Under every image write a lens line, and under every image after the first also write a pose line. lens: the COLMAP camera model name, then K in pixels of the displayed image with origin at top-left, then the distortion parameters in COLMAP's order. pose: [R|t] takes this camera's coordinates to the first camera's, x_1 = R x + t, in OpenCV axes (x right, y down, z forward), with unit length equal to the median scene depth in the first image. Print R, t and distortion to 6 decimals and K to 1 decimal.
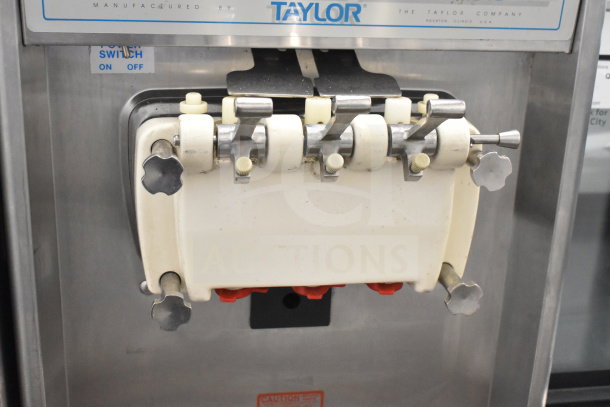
lens RADIAL K [[849.6, 0, 305.0], [0, 849.6, 203.5], [0, 0, 1]] dist [-0.002208, 0.161475]
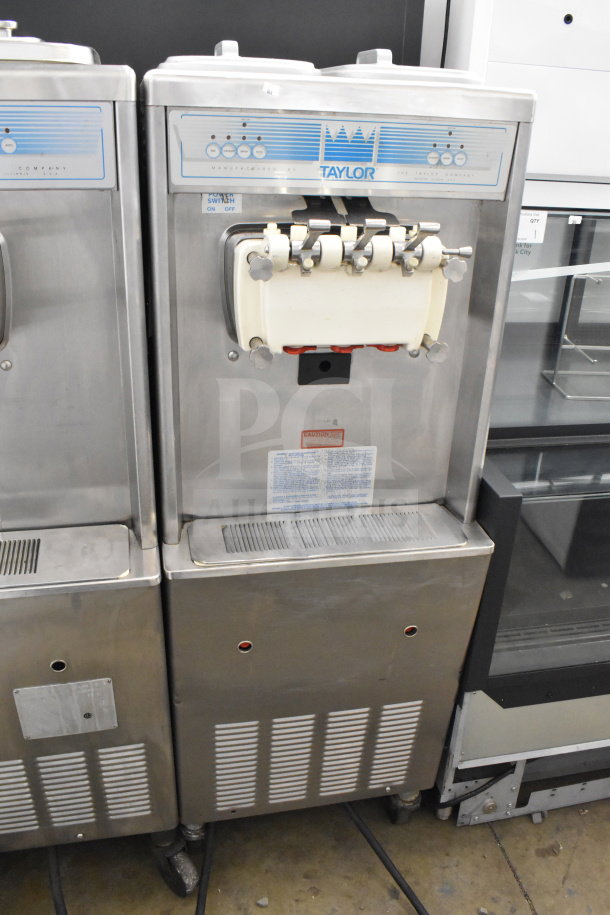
lens RADIAL K [[796.1, 0, 305.0], [0, 796.1, 457.5], [0, 0, 1]] dist [-0.056811, -0.001211]
pose [[0.999018, -0.013179, 0.042304, -0.136830], [0.009343, 0.995932, 0.089618, 0.177357], [-0.043313, -0.089134, 0.995077, -0.534487]]
